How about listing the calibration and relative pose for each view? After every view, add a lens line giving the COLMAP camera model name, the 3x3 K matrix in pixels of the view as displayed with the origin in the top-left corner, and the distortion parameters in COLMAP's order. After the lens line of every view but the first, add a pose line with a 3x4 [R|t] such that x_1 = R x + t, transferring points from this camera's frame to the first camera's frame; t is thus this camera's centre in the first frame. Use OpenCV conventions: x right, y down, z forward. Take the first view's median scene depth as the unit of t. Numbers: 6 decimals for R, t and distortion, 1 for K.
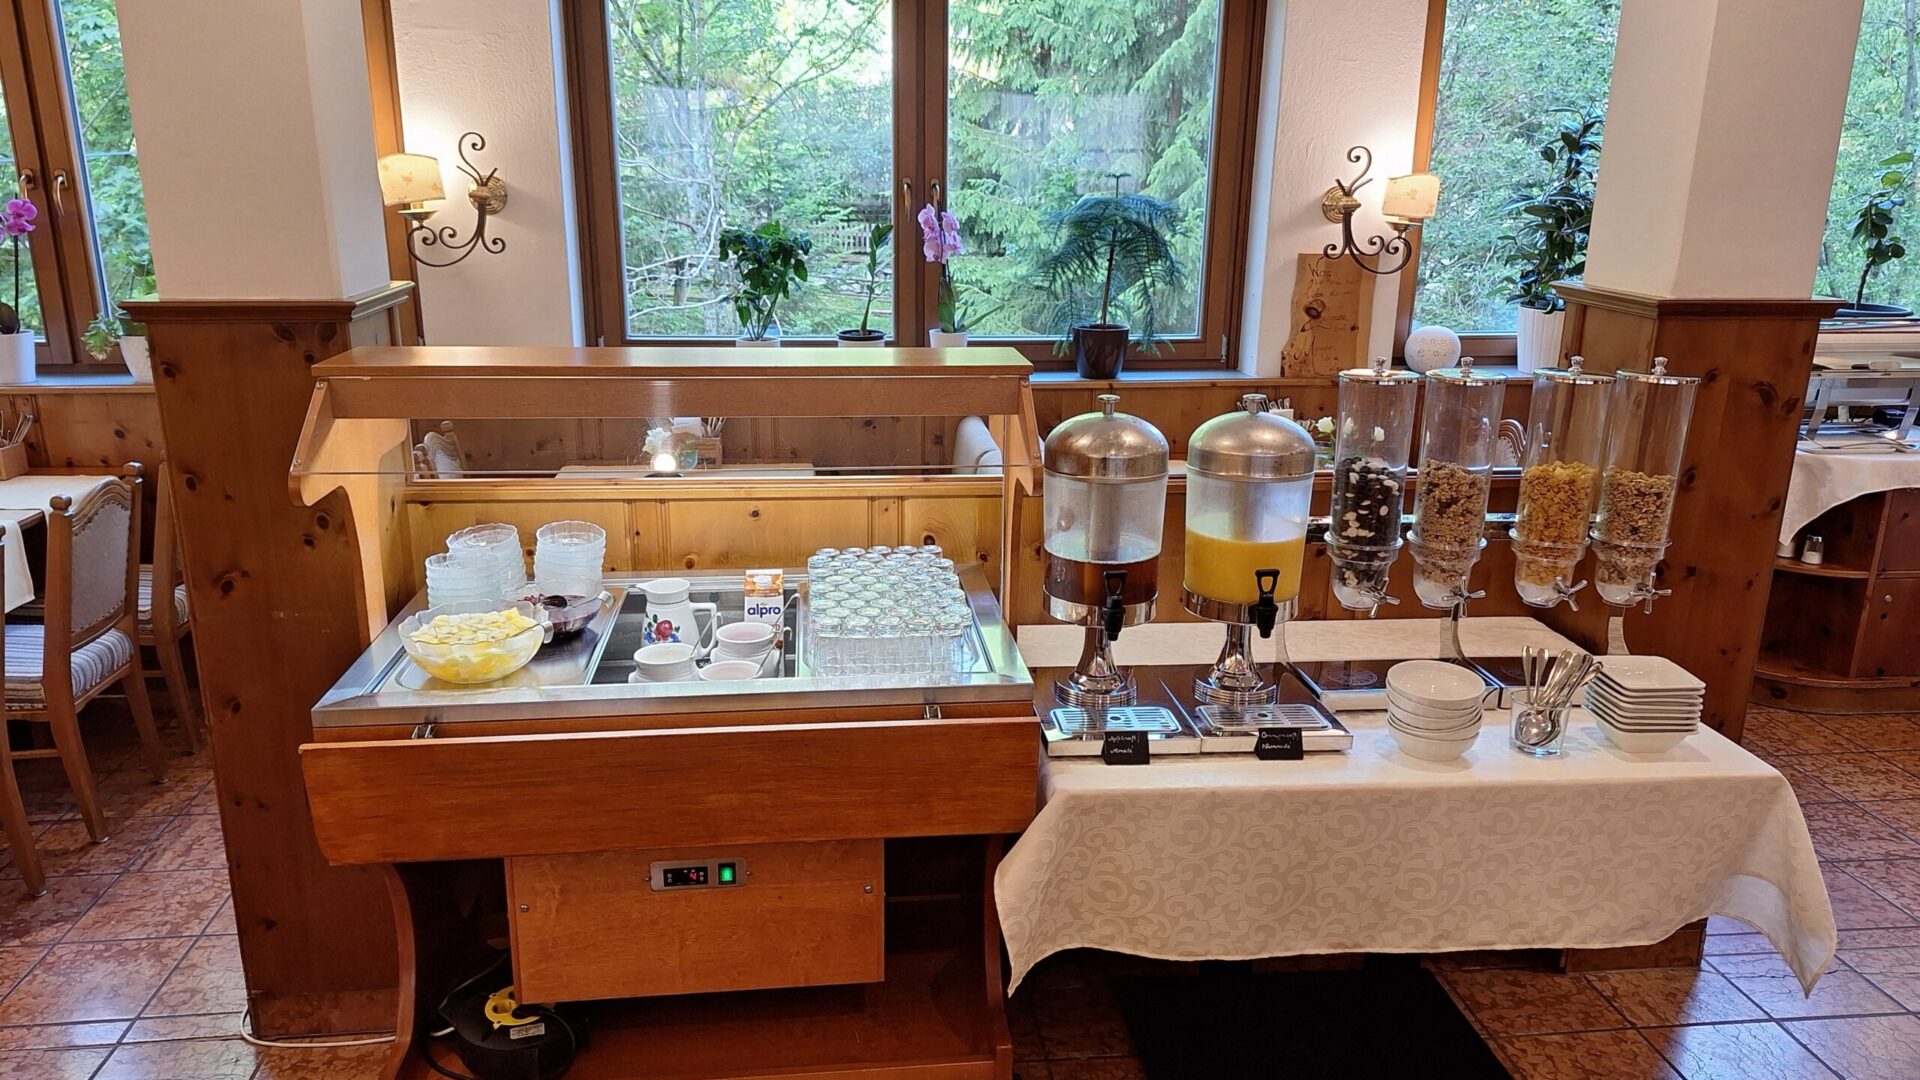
lens RADIAL K [[1323.5, 0, 960.0], [0, 1323.5, 540.0], [0, 0, 1]] dist [0.002347, -0.042350]
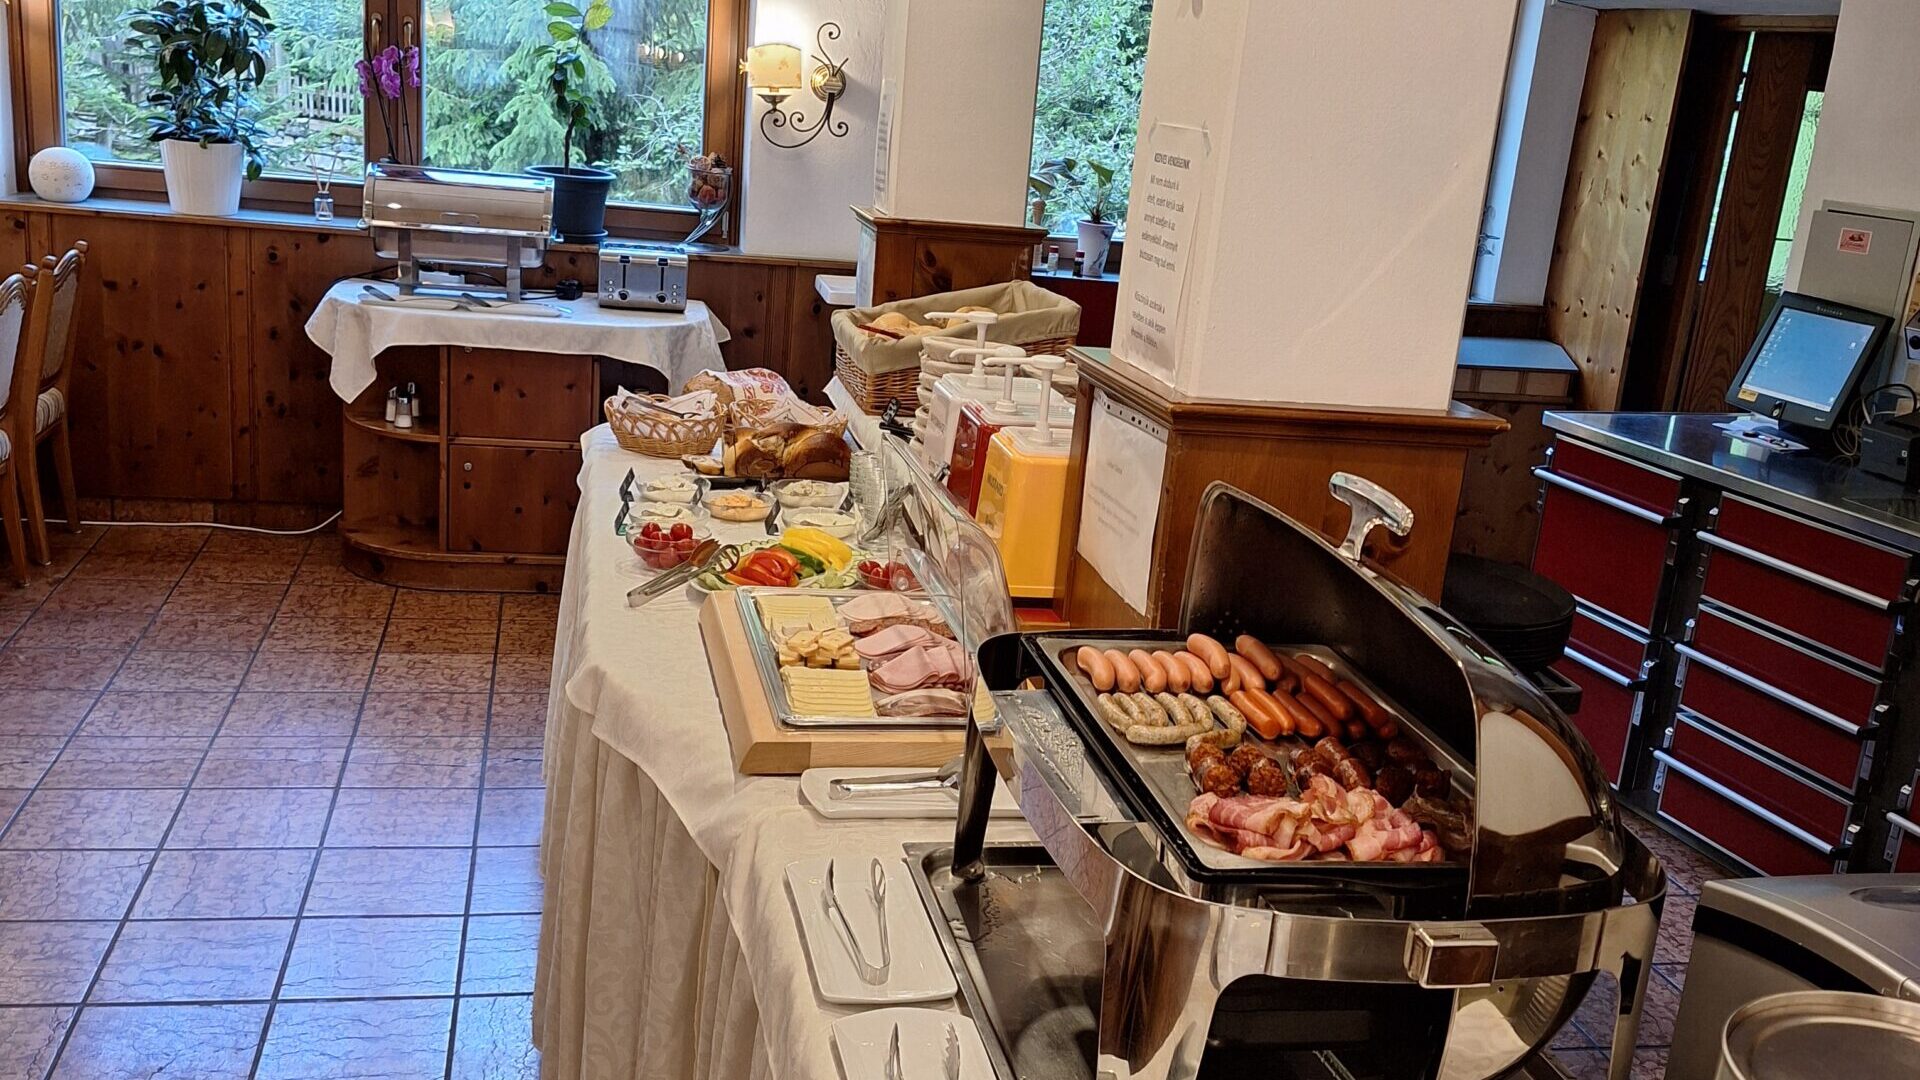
lens RADIAL K [[1693.0, 0, 960.0], [0, 1693.0, 540.0], [0, 0, 1]] dist [0.095646, -0.124311]
pose [[0.991020, 0.054736, 0.121997, 0.898936], [-0.054382, 0.998501, -0.006236, 0.084656], [-0.122155, -0.000454, 0.992511, -0.261249]]
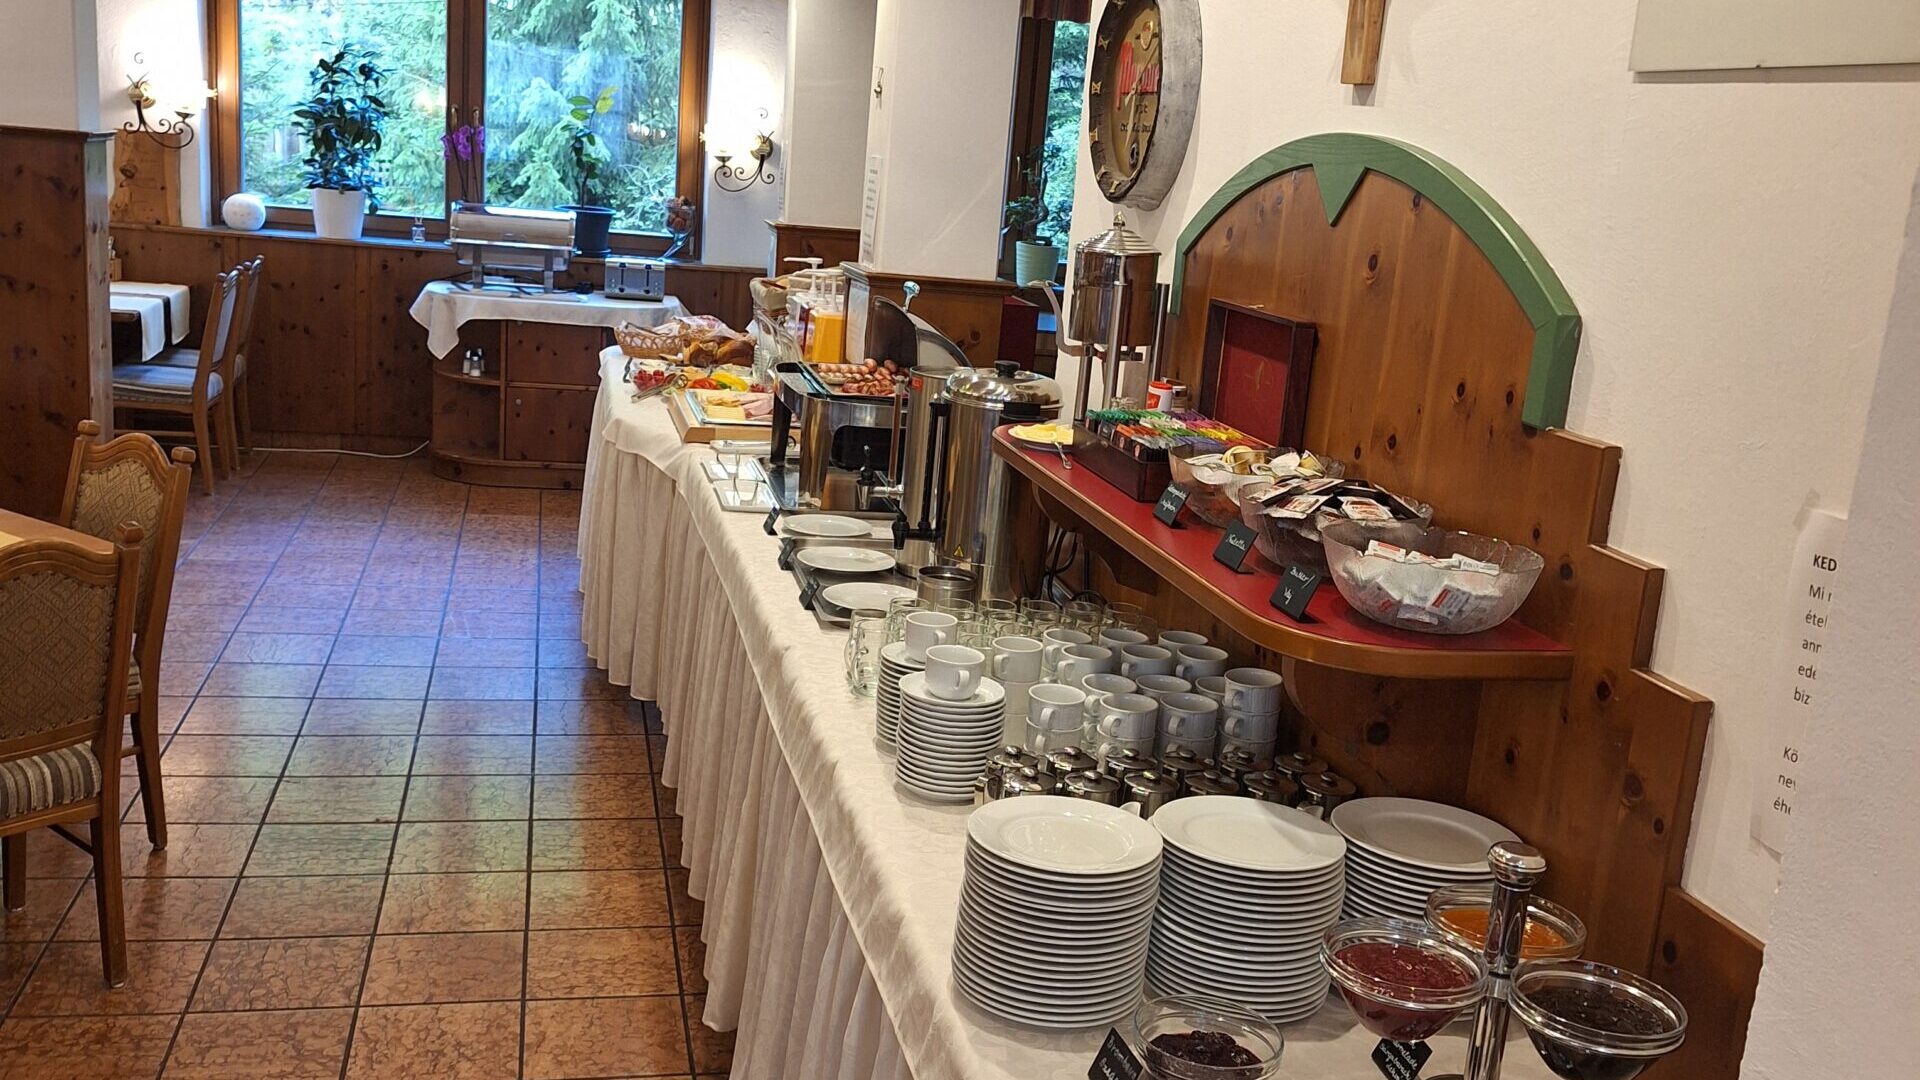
lens RADIAL K [[1693.0, 0, 960.0], [0, 1693.0, 540.0], [0, 0, 1]] dist [0.095646, -0.124311]
pose [[0.990557, 0.049695, 0.127779, 0.939277], [-0.043838, 0.997873, -0.048249, 0.260120], [-0.129904, 0.042192, 0.990628, -0.878073]]
